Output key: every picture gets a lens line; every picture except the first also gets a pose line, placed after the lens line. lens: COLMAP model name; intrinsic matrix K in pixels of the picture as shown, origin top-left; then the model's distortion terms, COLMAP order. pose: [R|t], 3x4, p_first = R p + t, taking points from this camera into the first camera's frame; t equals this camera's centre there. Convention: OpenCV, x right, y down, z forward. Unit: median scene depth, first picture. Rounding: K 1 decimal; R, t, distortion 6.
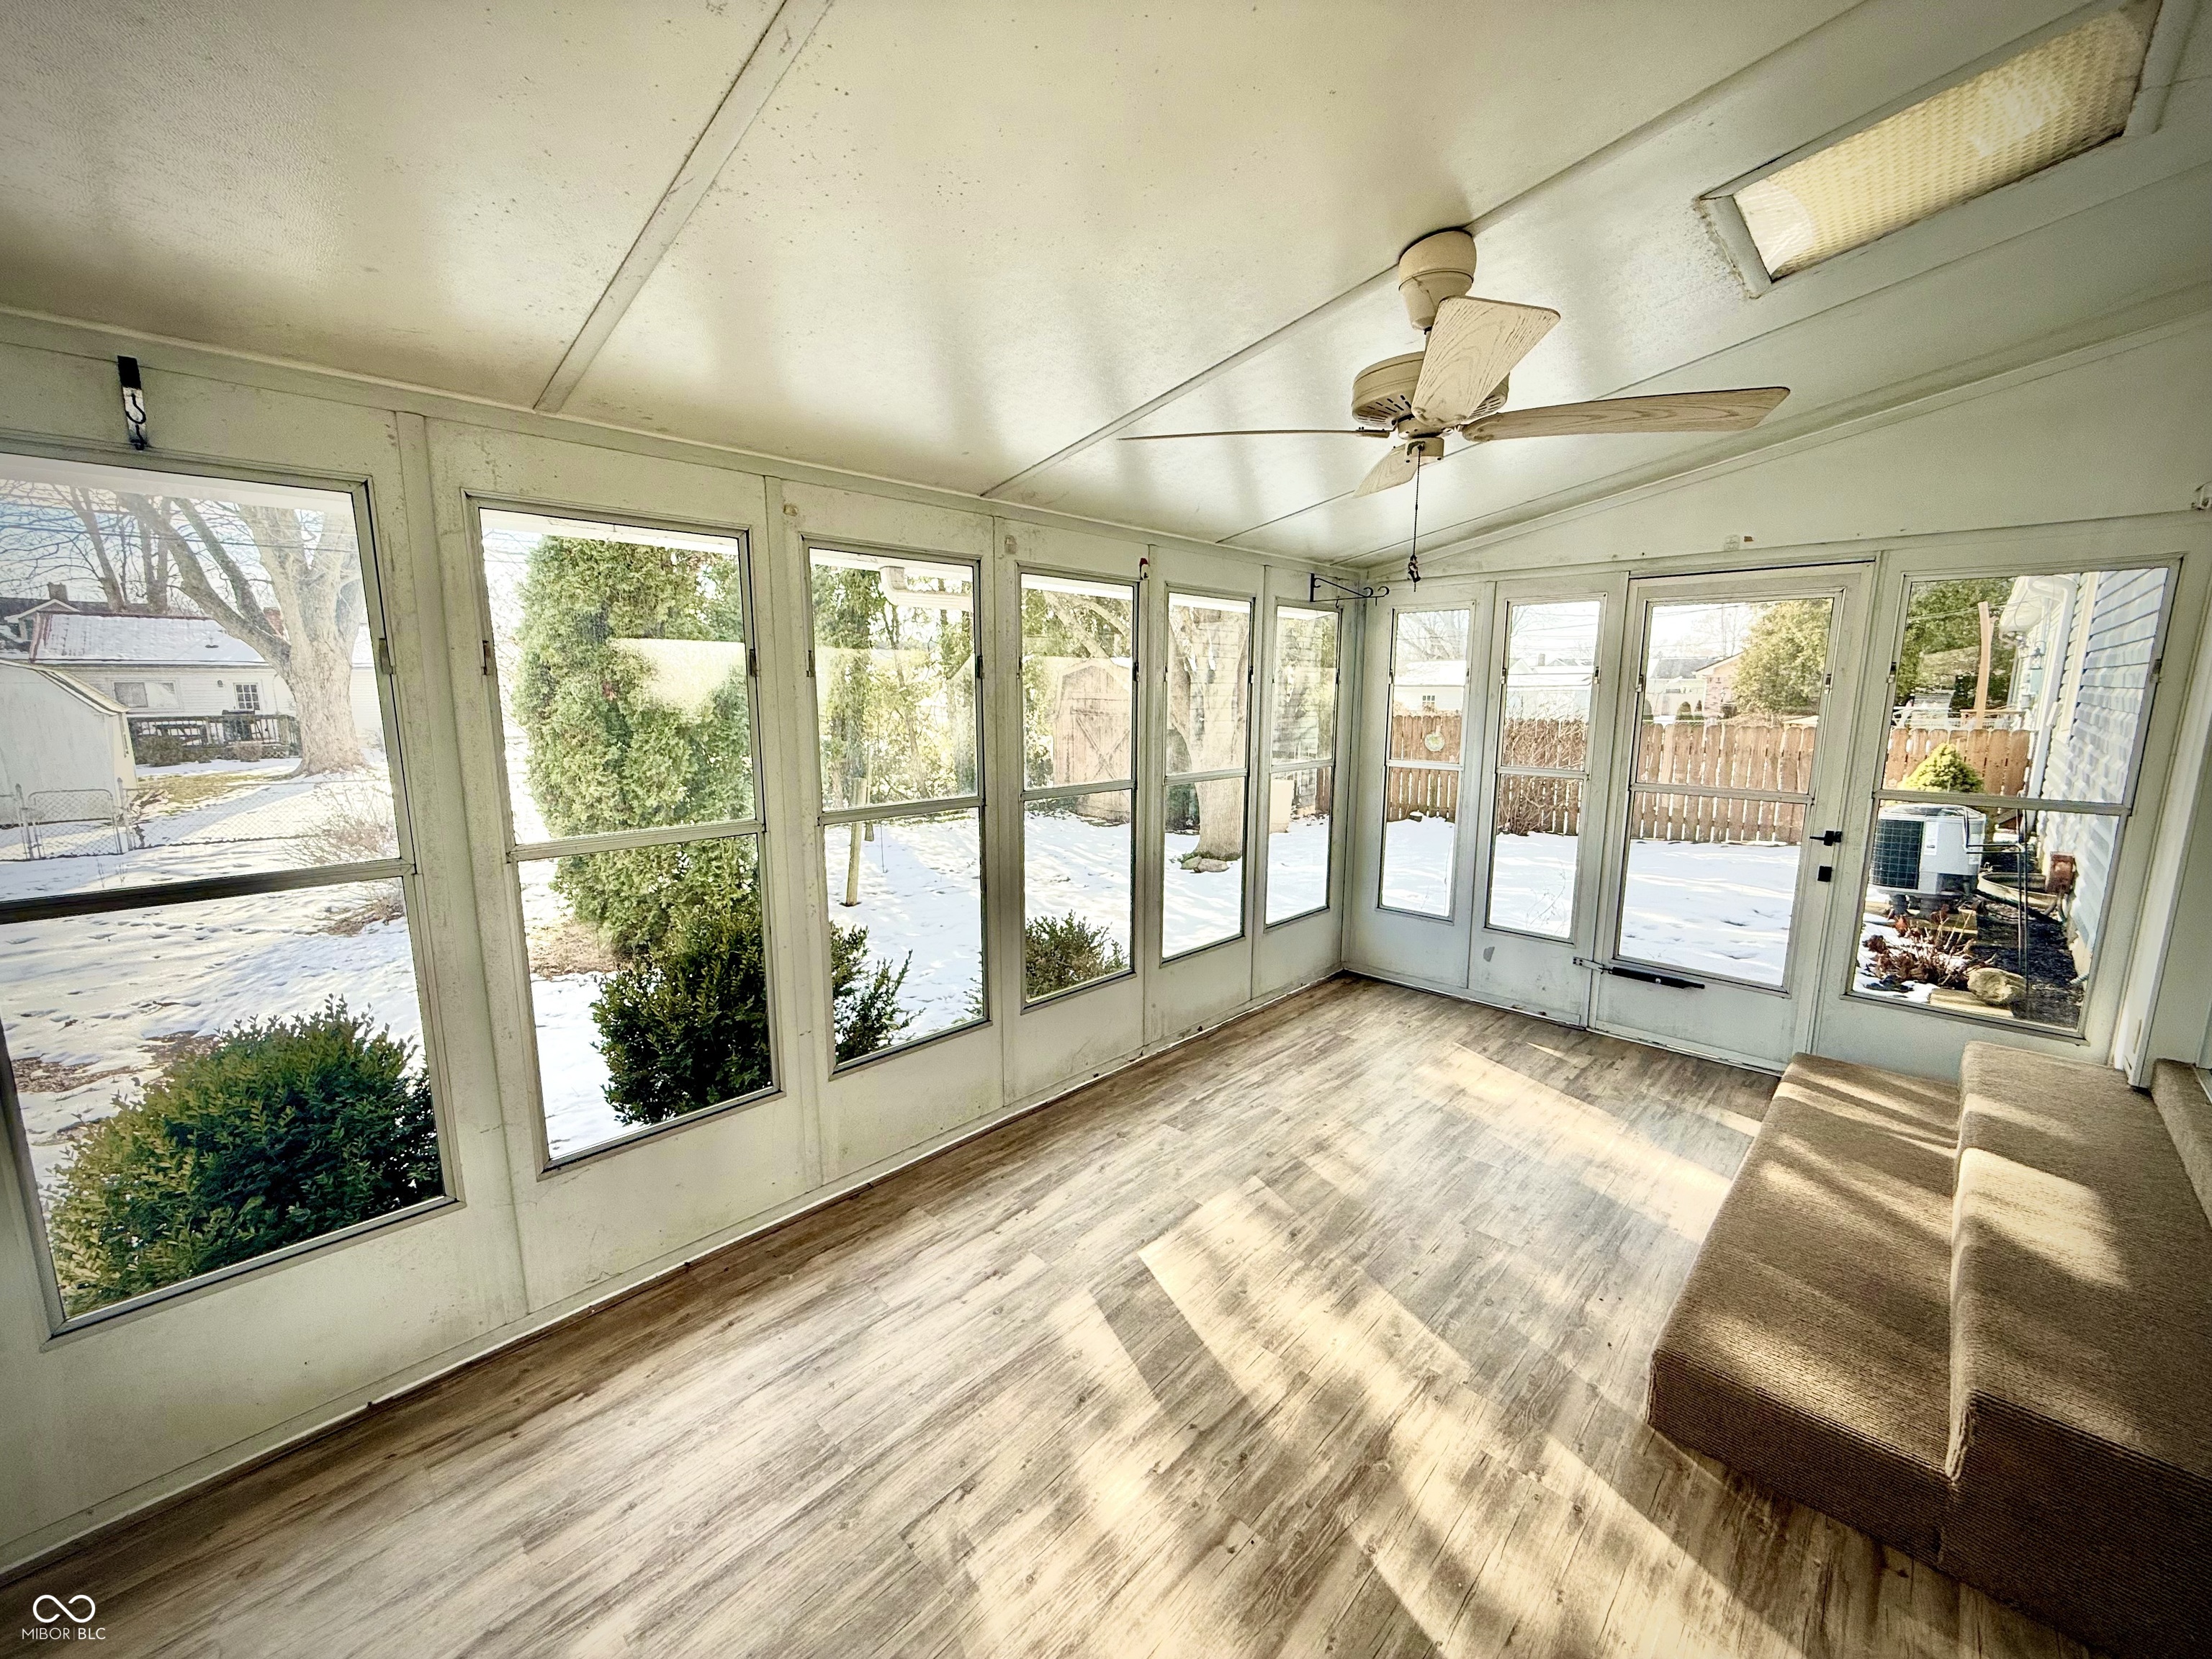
lens RADIAL K [[877.9, 0, 1102.4], [0, 877.9, 828.4], [0, 0, 1]] dist [-0.002541, 0.000505]
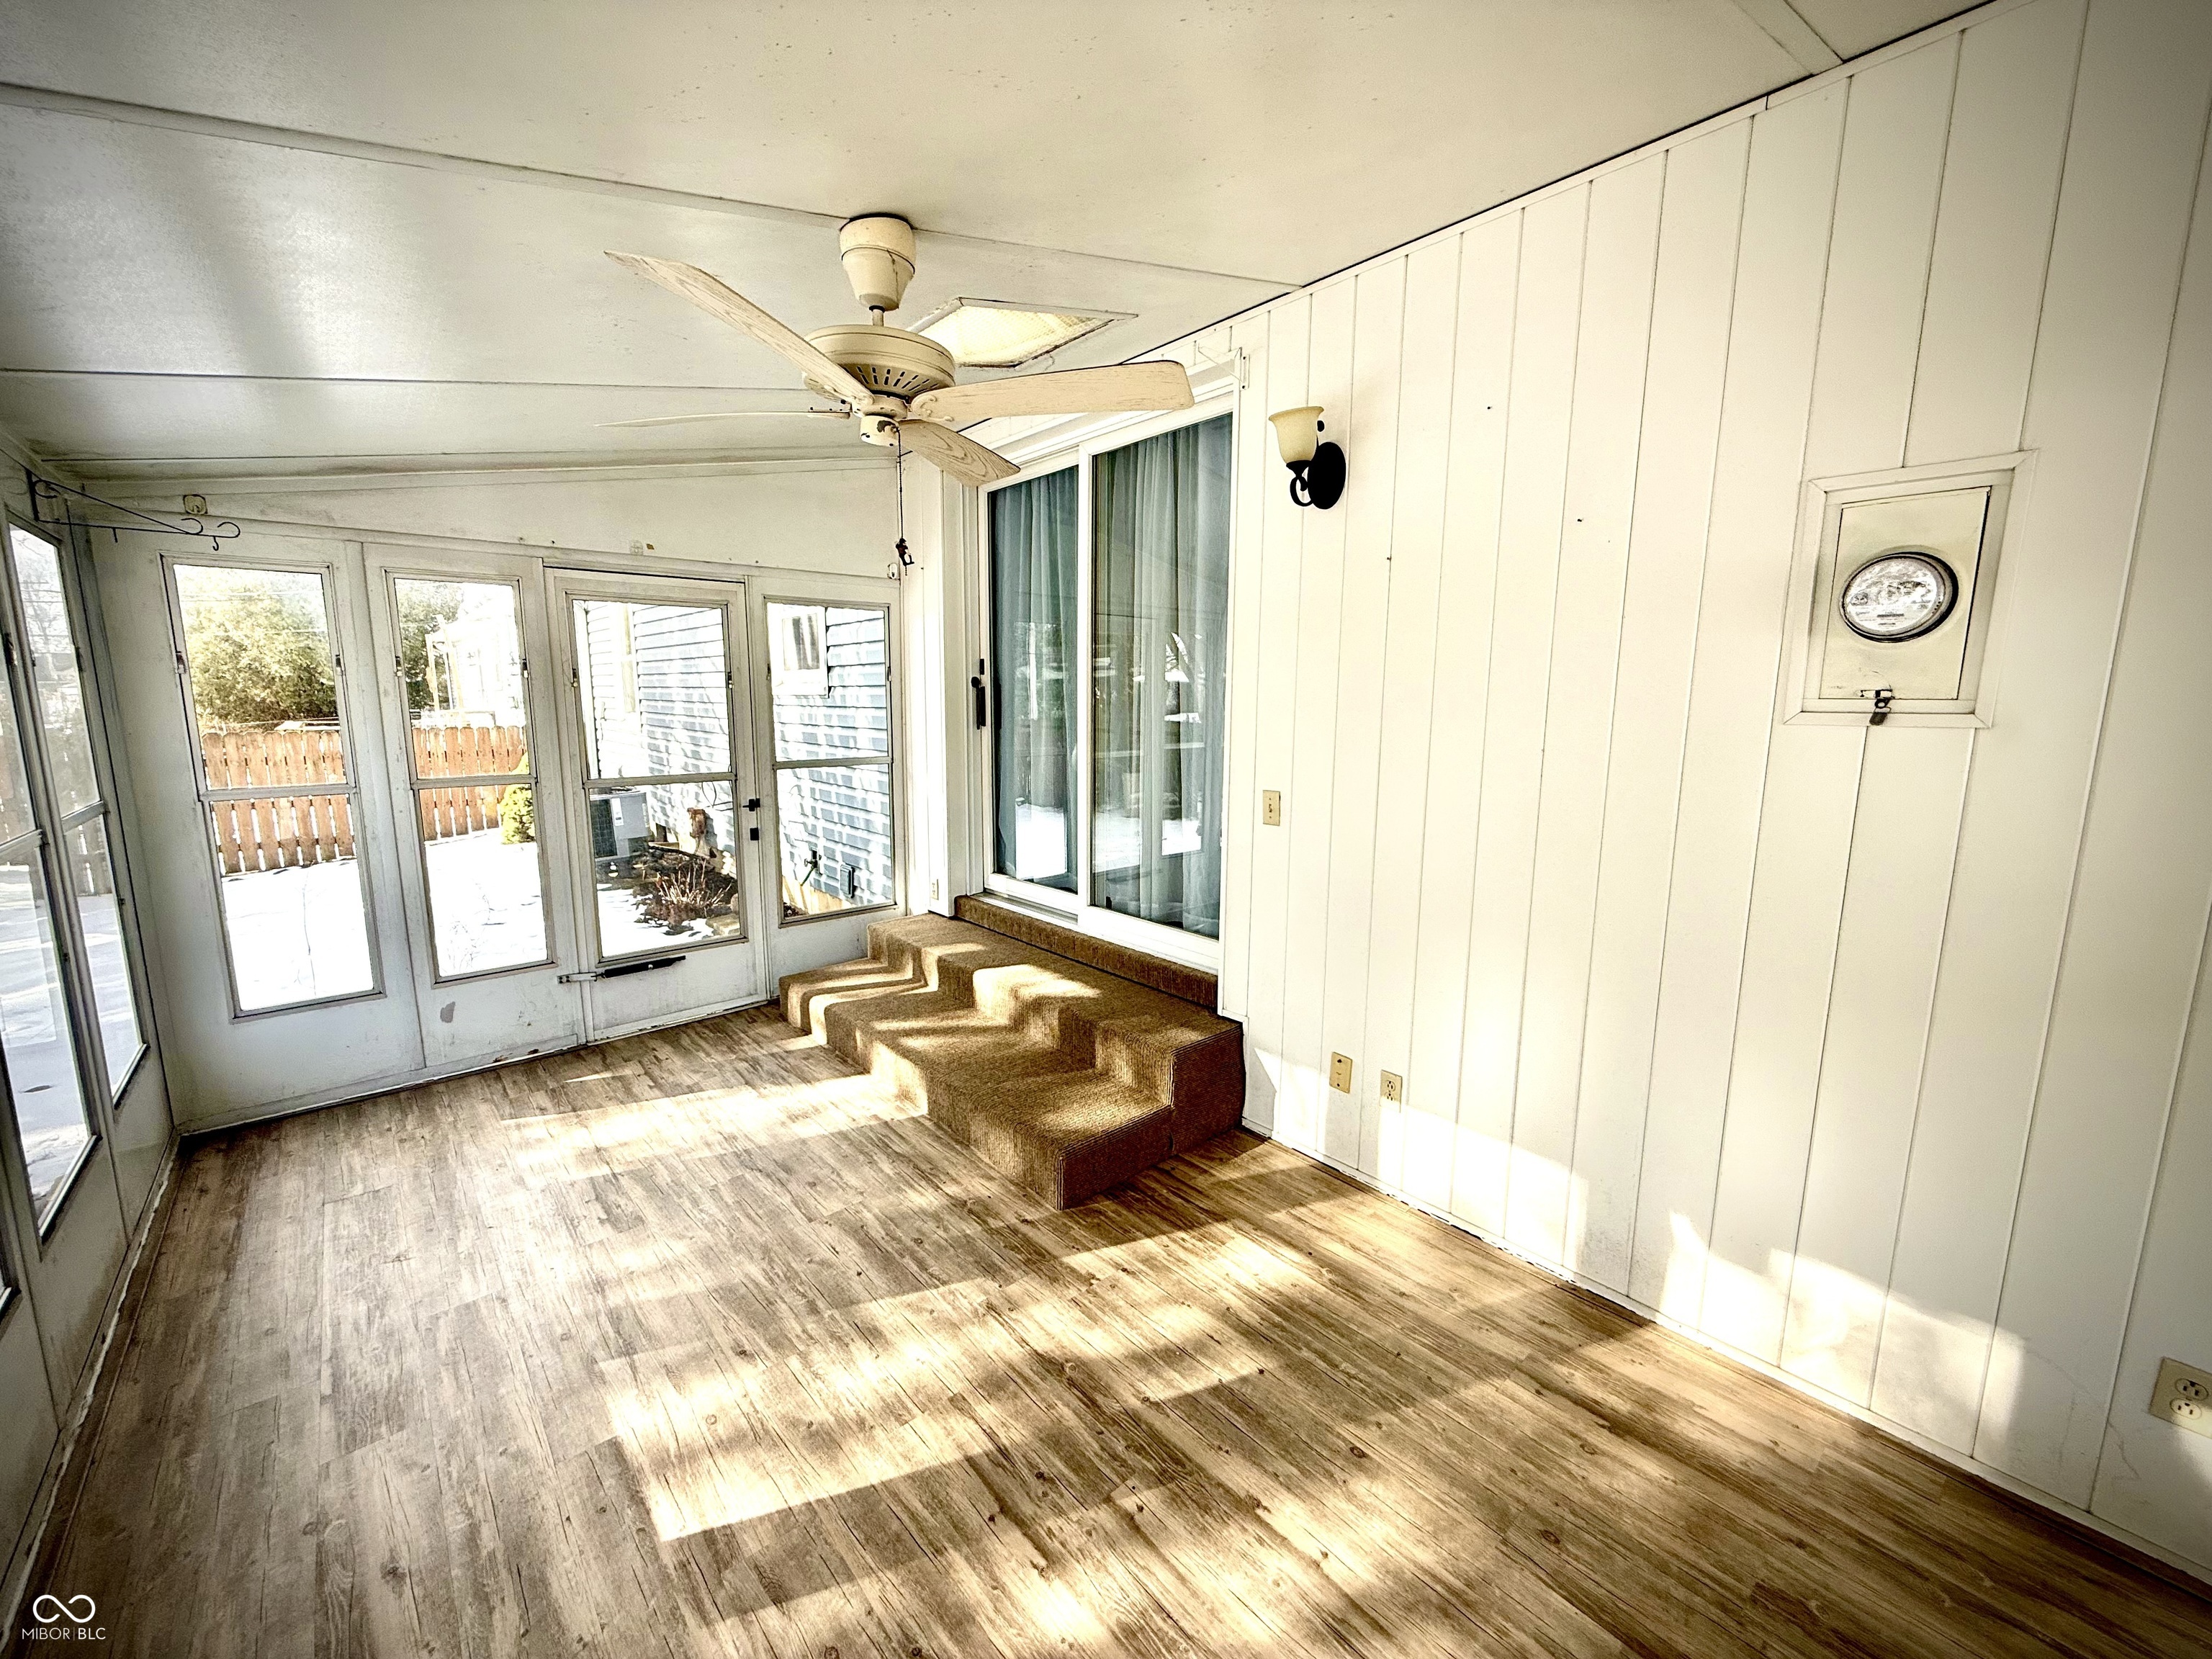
lens RADIAL K [[877.9, 0, 1102.7], [0, 877.9, 828.7], [0, 0, 1]] dist [-0.002541, 0.000505]
pose [[0.084822, -0.154564, 0.984335, -0.348188], [0.159773, 0.977222, 0.139680, -0.049523], [-0.983503, 0.145422, 0.107585, 0.380919]]
